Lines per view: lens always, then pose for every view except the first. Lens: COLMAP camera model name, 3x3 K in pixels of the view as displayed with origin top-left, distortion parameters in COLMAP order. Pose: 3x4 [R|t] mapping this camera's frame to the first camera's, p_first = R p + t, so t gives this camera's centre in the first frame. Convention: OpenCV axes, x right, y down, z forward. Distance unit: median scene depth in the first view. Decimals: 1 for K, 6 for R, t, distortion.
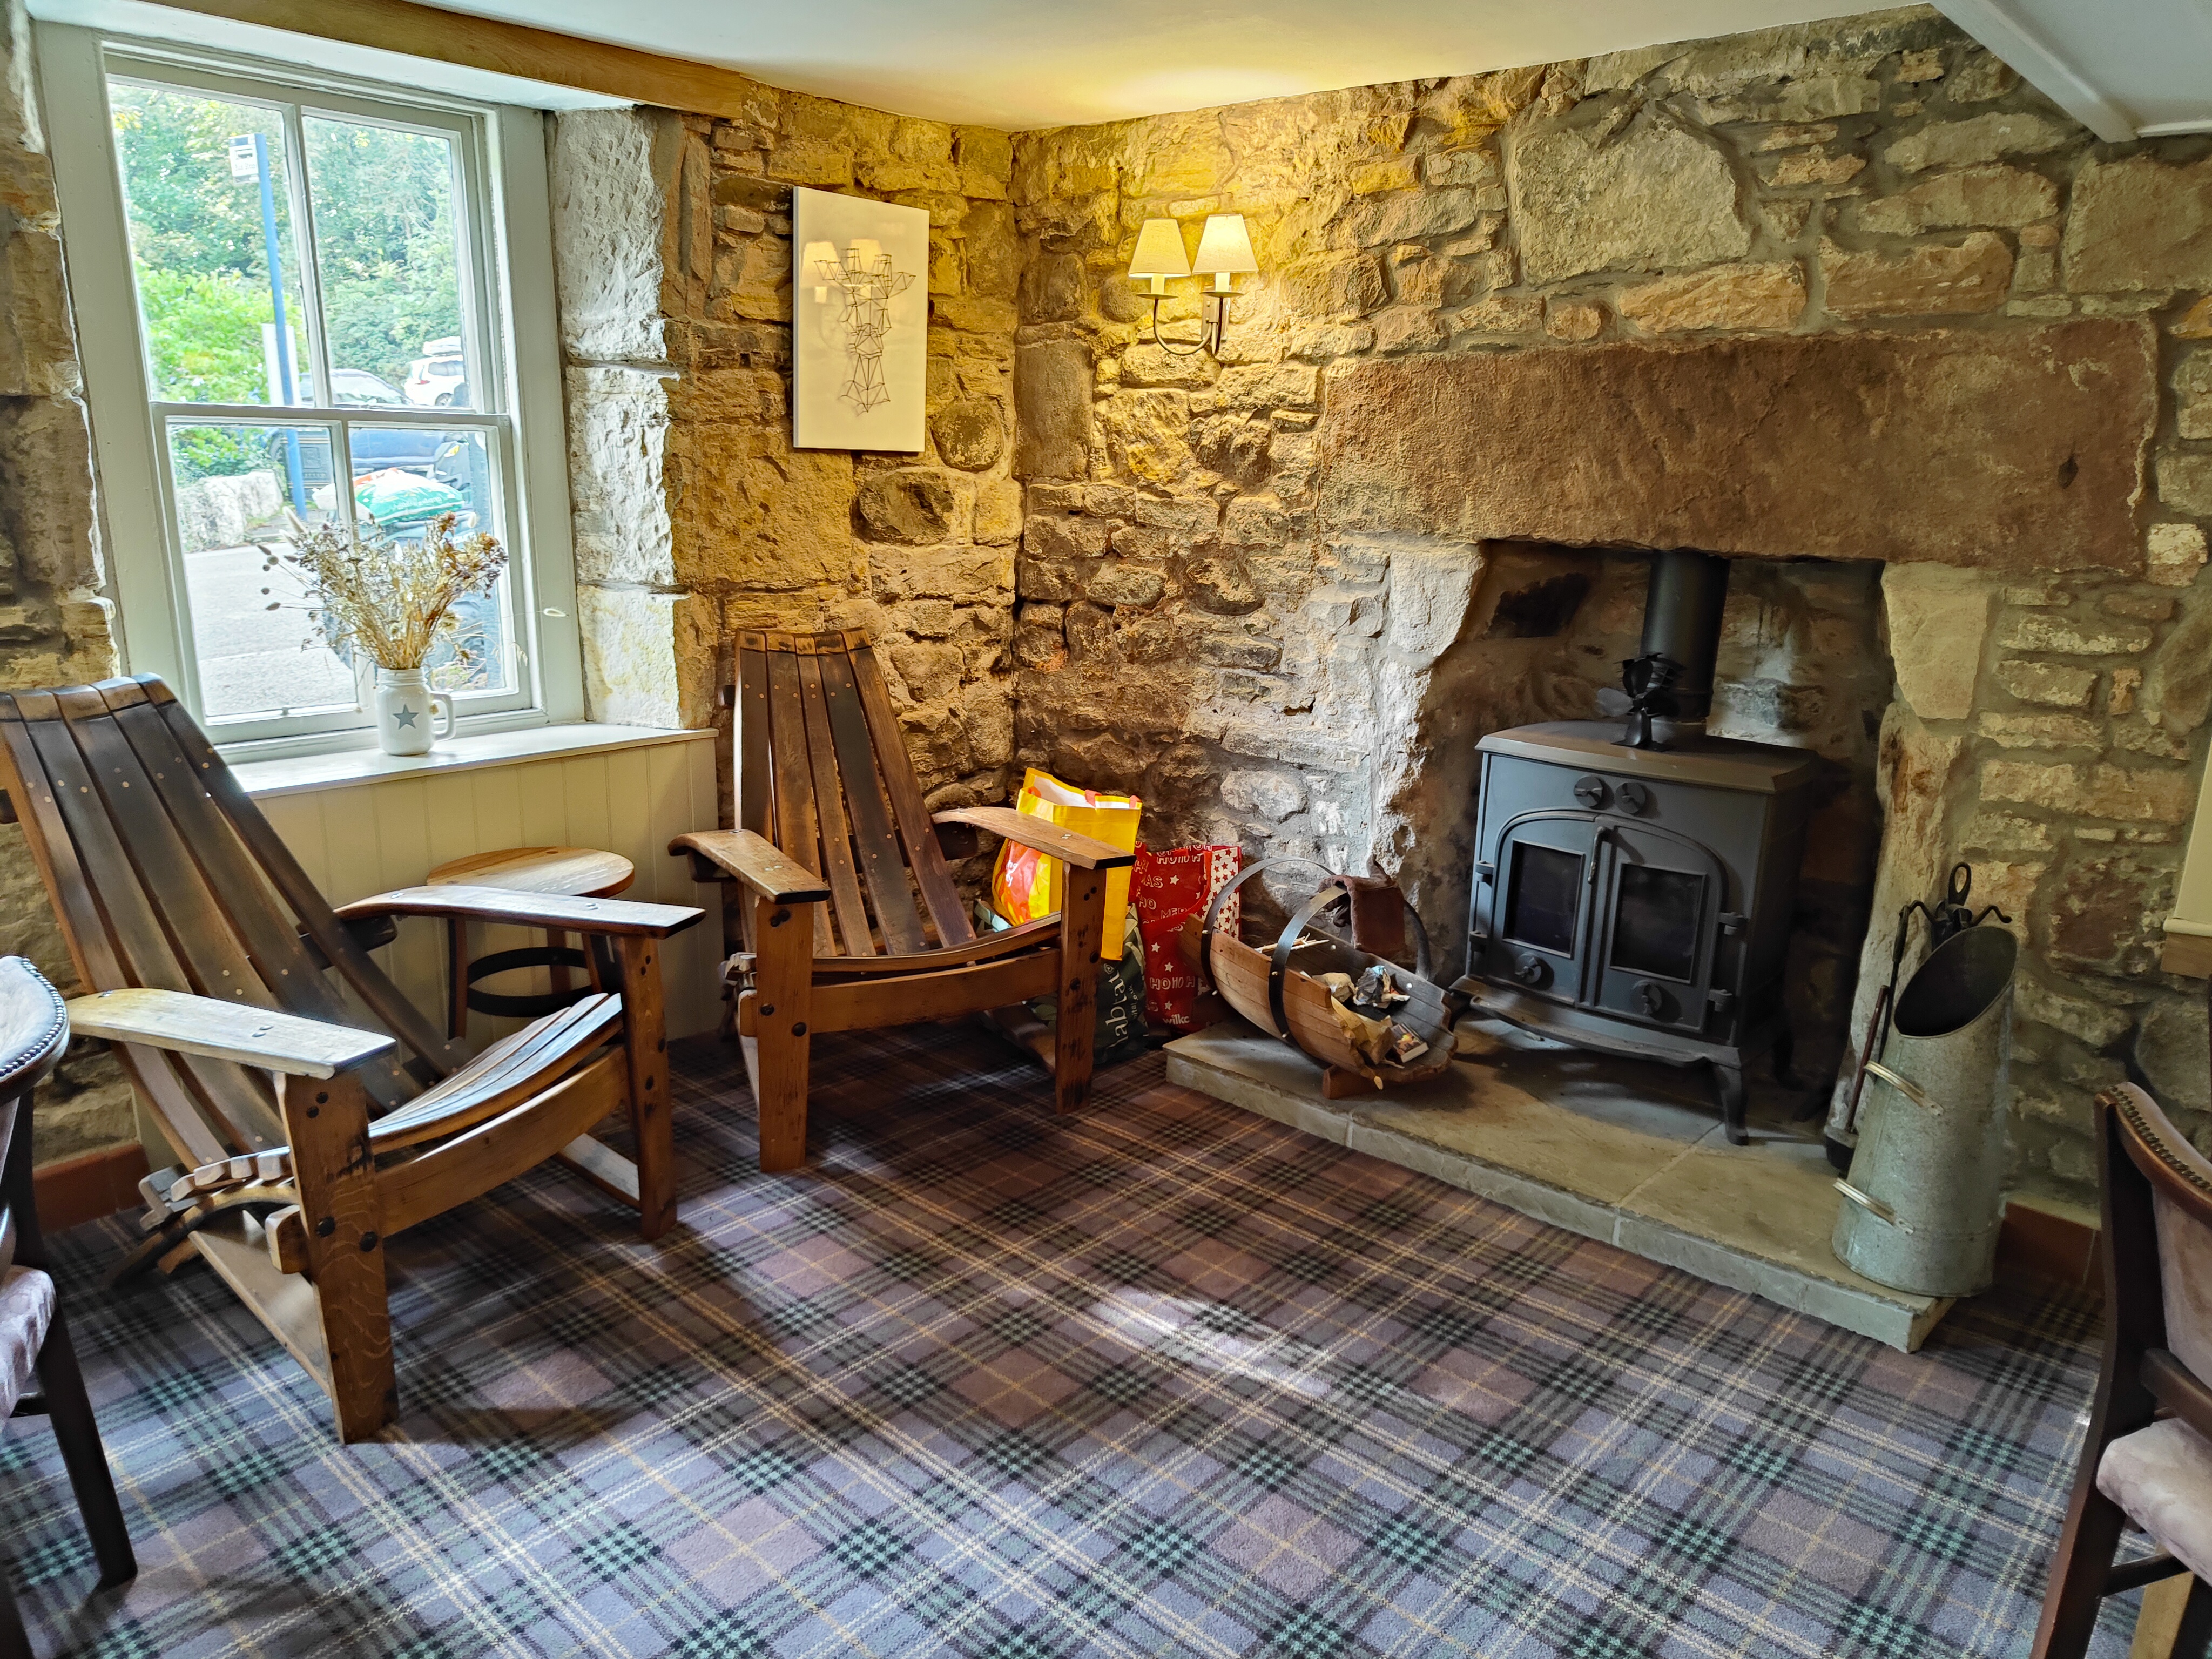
lens RADIAL K [[1553.1, 0, 1100.8], [0, 1553.1, 874.6], [0, 0, 1]] dist [0.013939, -0.009220]
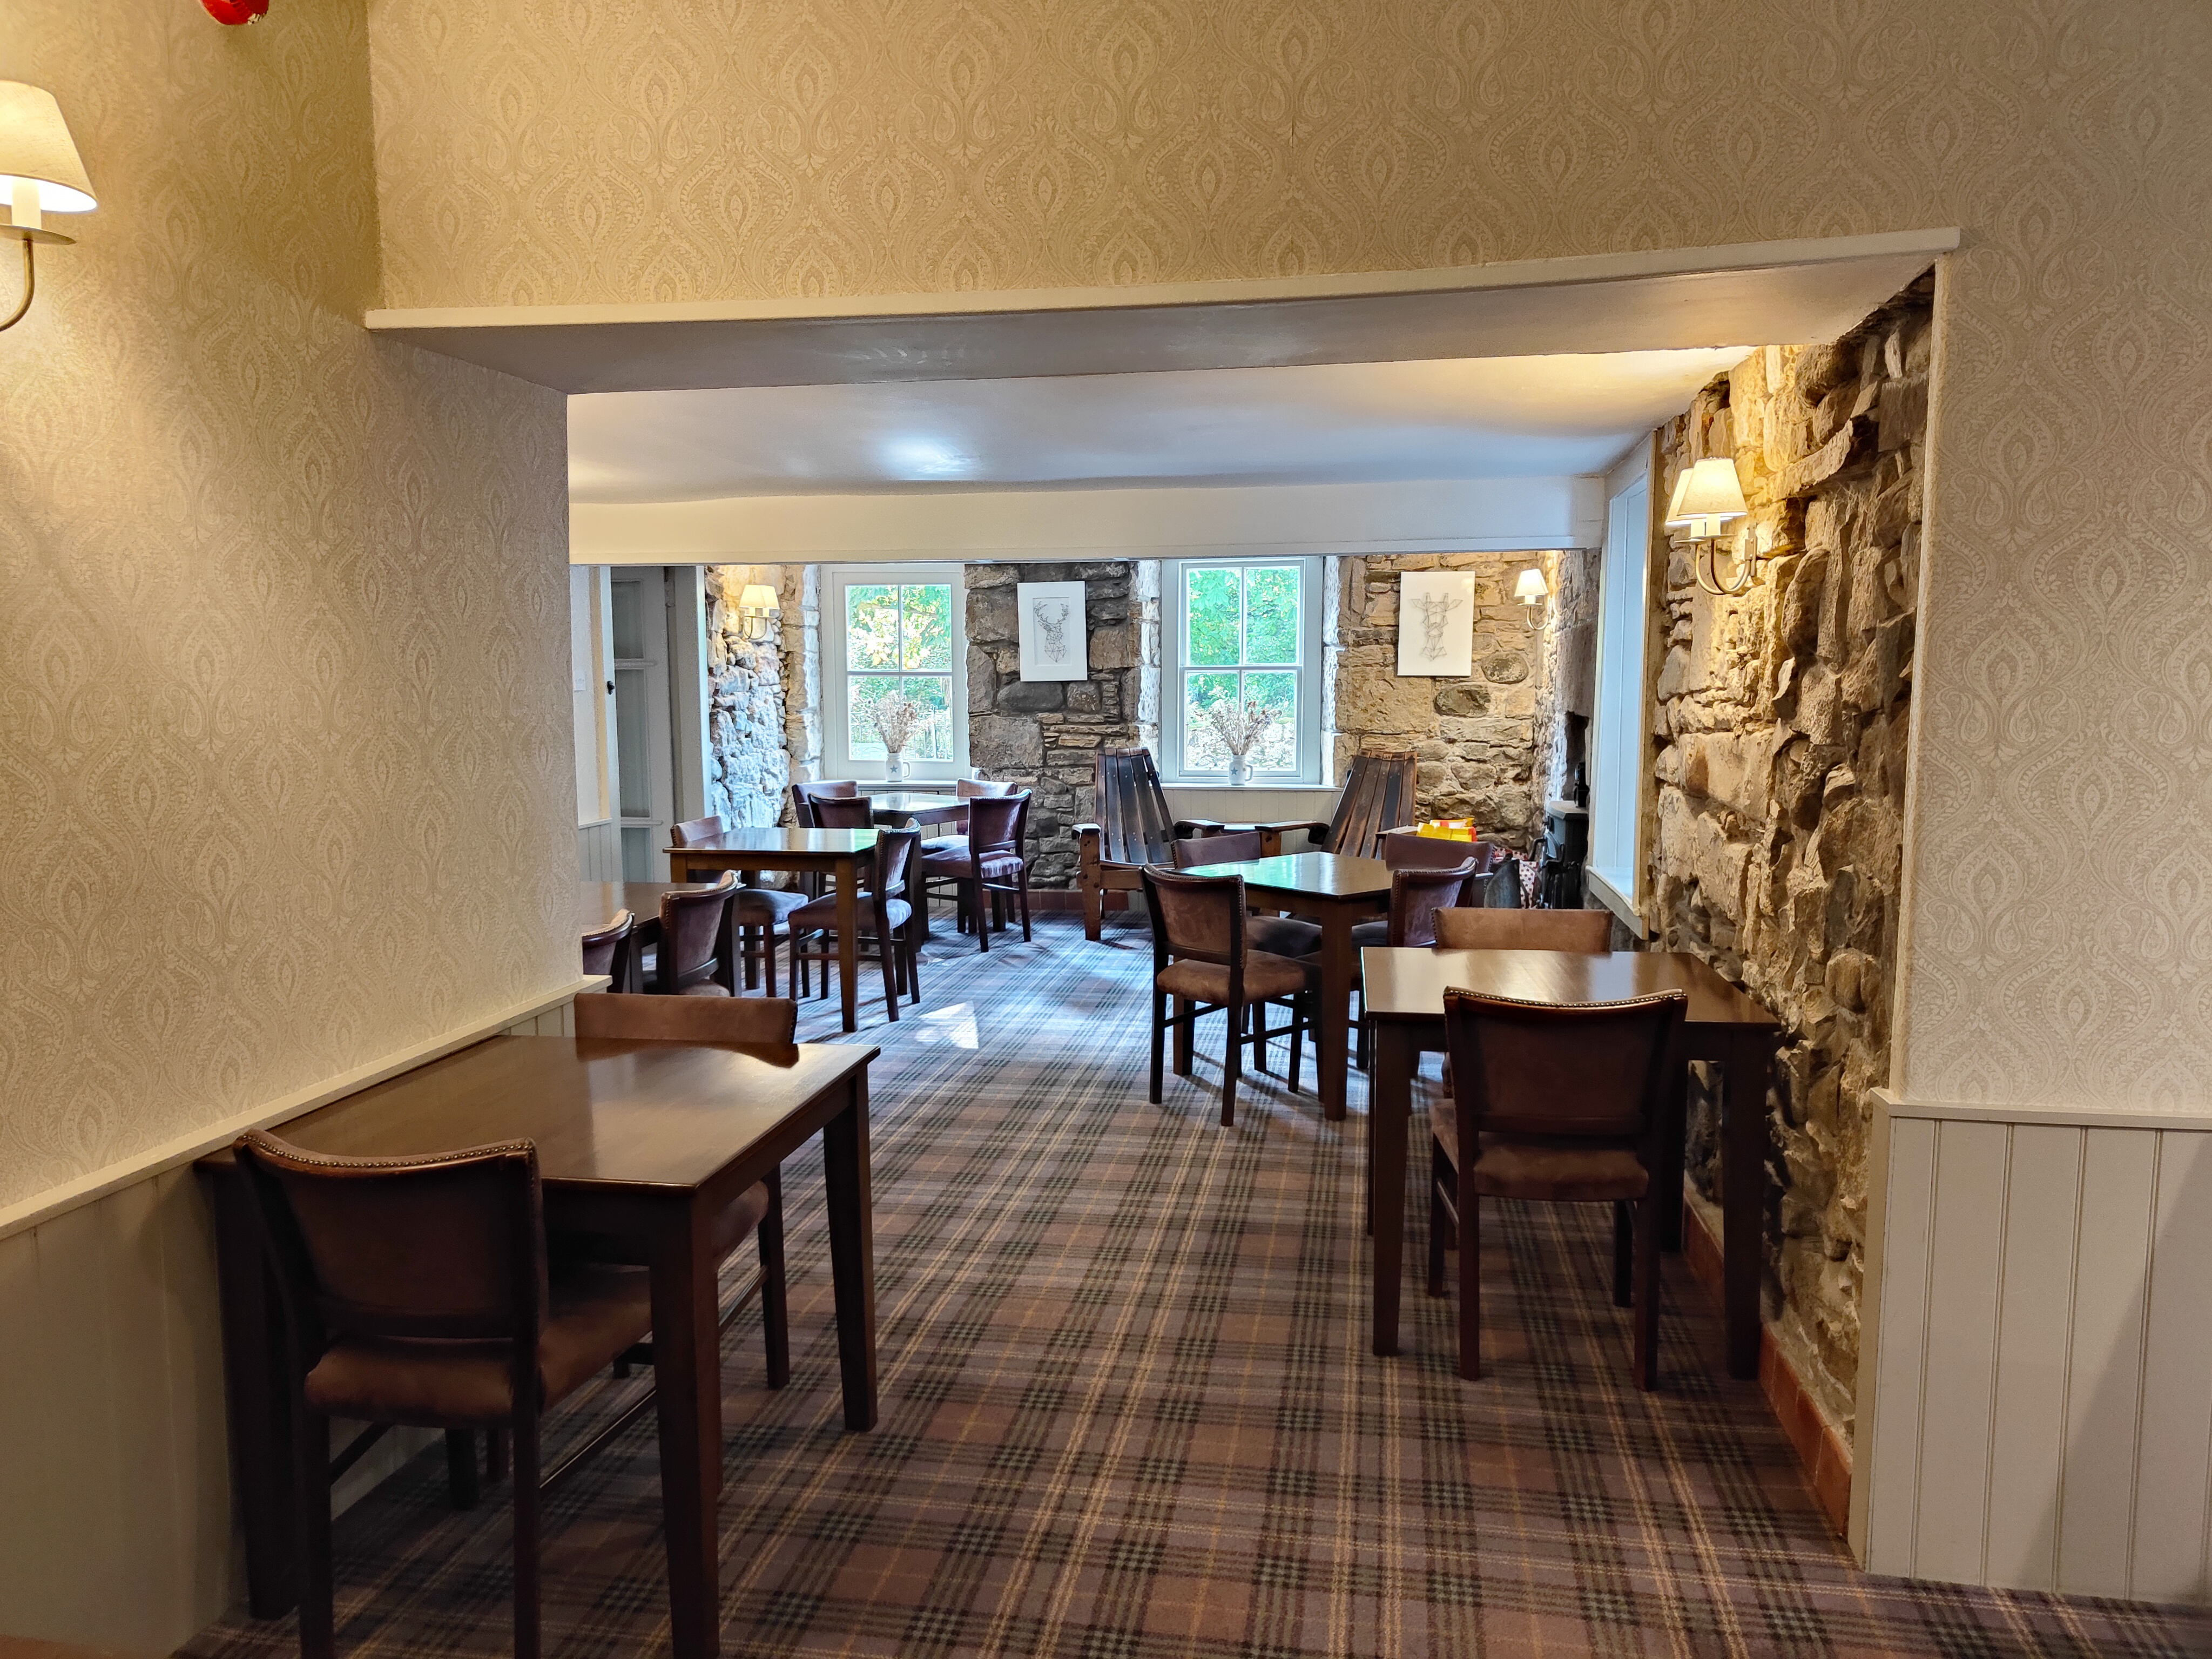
lens RADIAL K [[1553.1, 0, 1120.3], [0, 1553.1, 880.2], [0, 0, 1]] dist [0.013939, -0.009220]
pose [[0.539191, 0.092188, -0.837123, 1.674282], [-0.205637, 0.978316, -0.024714, 0.187928], [0.816693, 0.185469, 0.546456, -0.619657]]
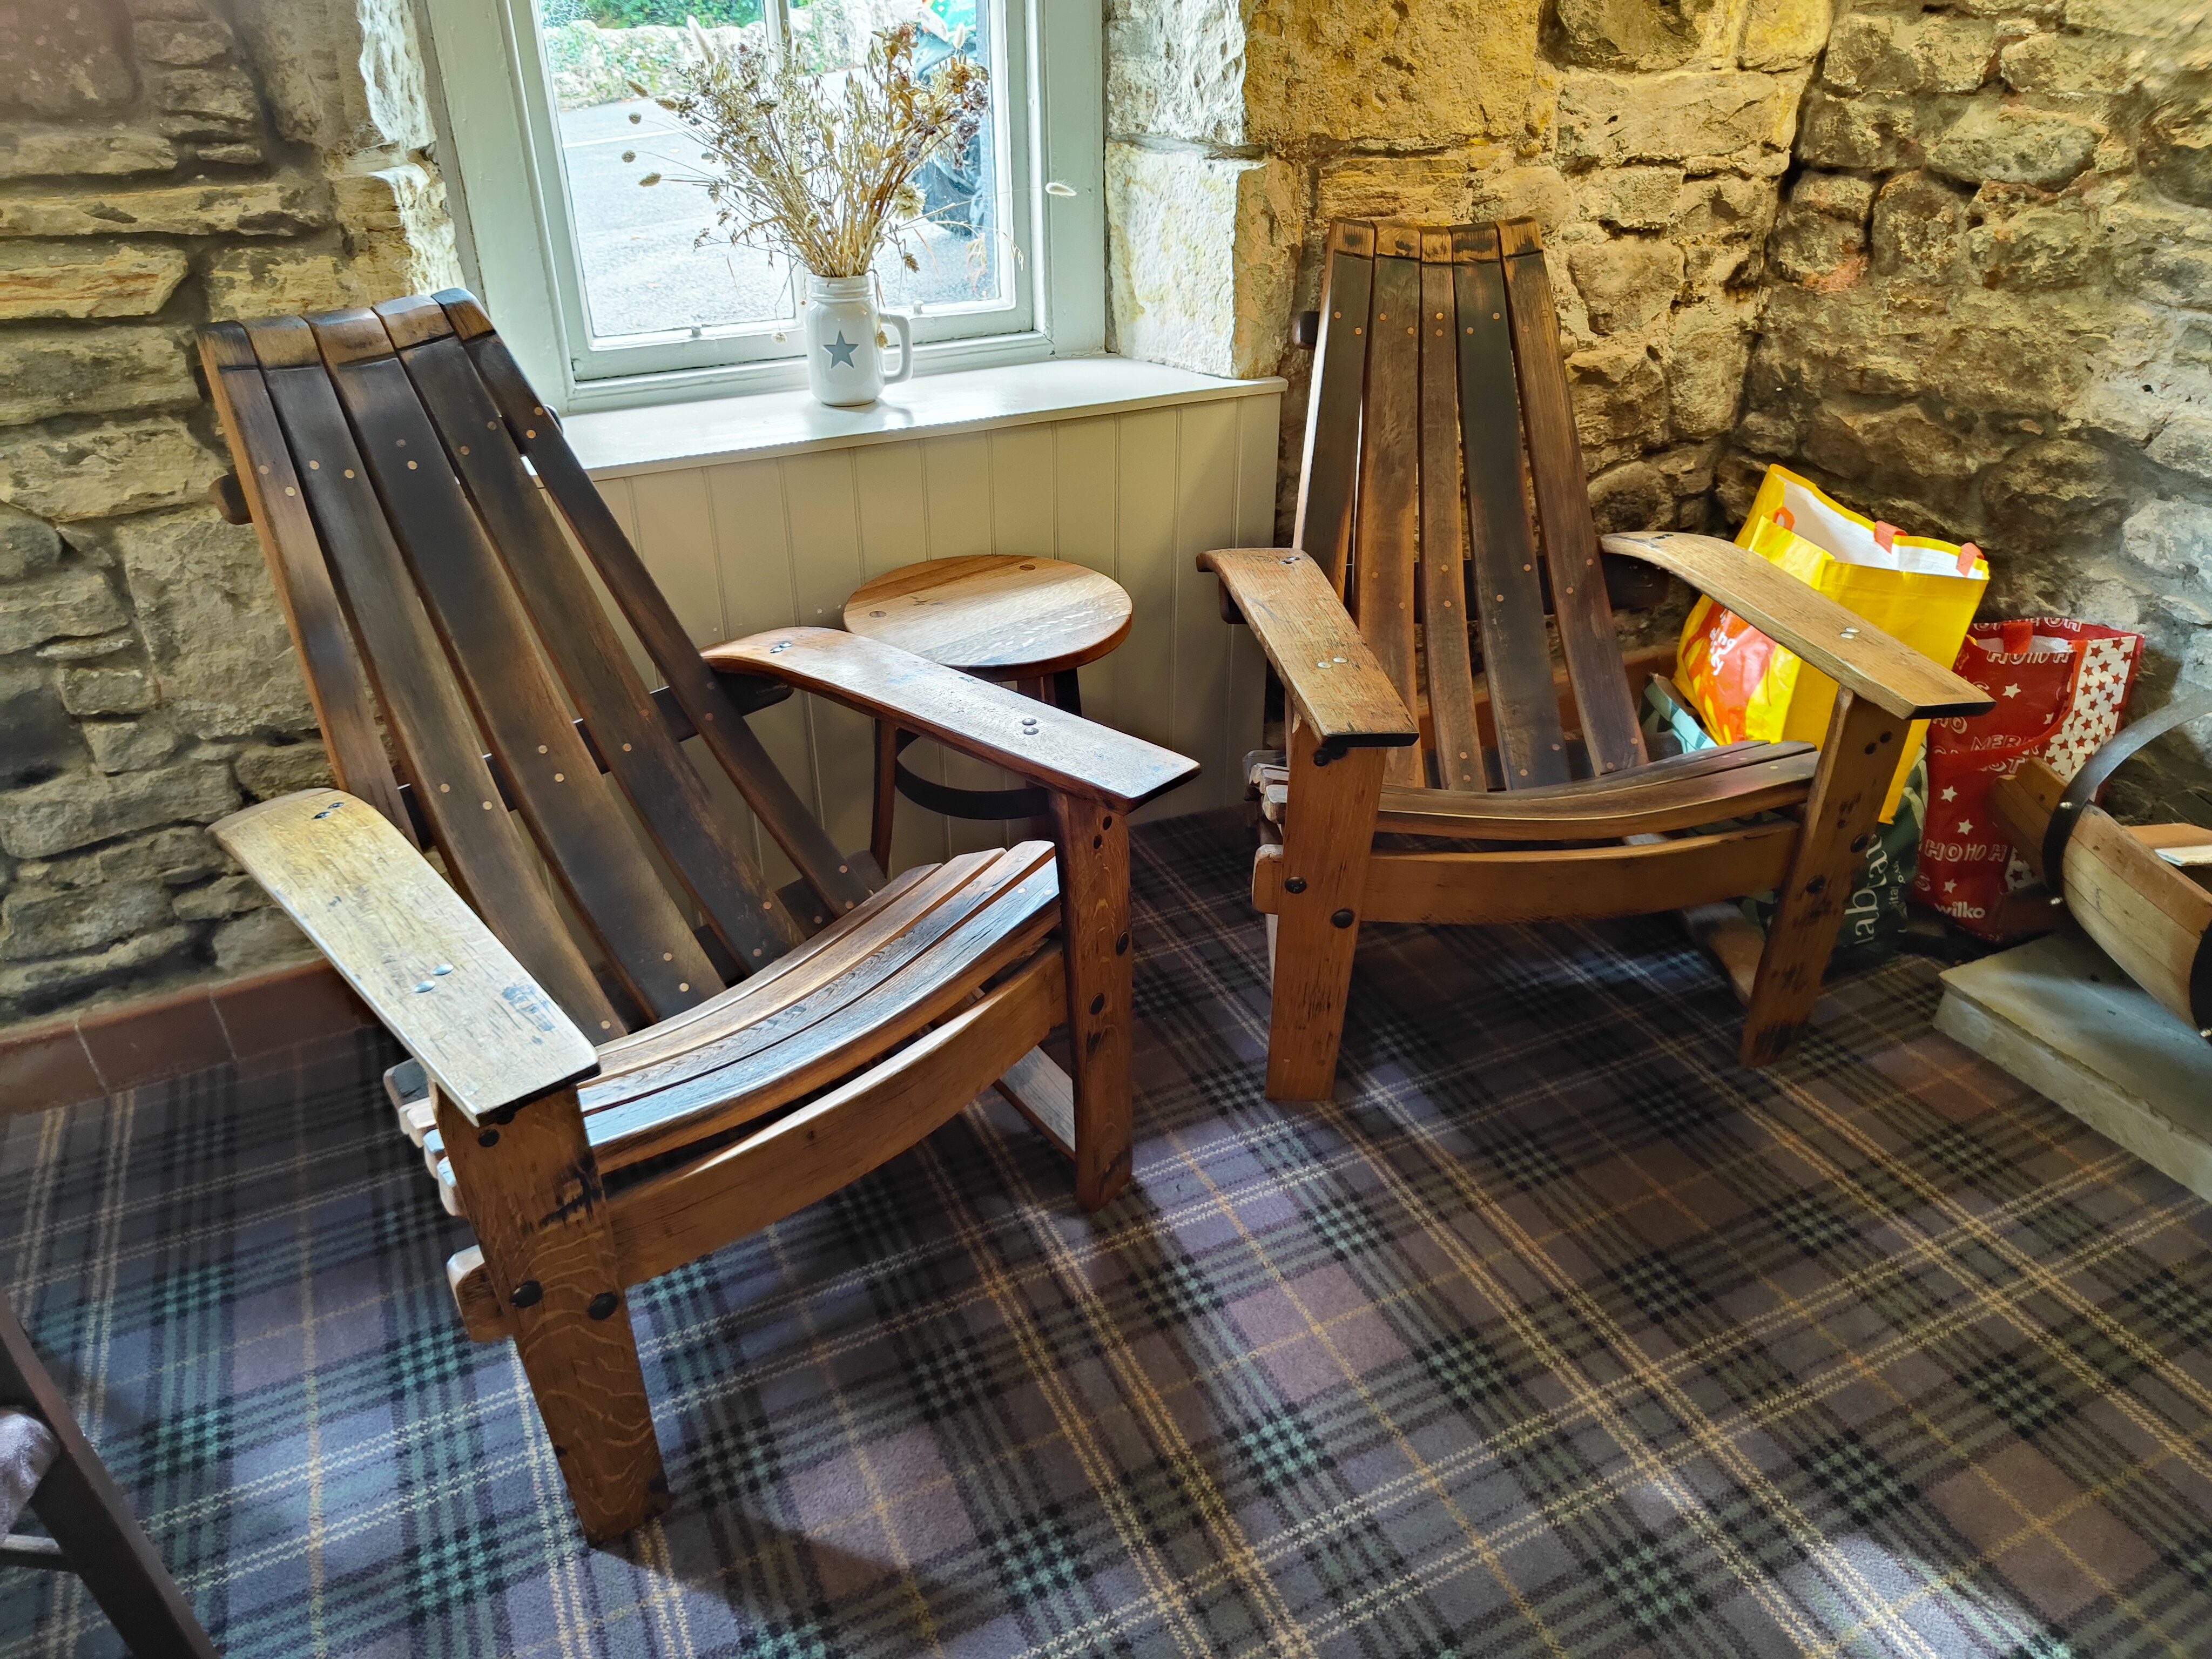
lens RADIAL K [[1553.1, 0, 1101.0], [0, 1553.1, 824.8], [0, 0, 1]] dist [0.013939, -0.009220]
pose [[0.925562, 0.163333, -0.341551, -0.065710], [-0.074954, 0.963349, 0.257568, -0.078391], [0.371102, -0.212795, 0.903882, 0.346855]]
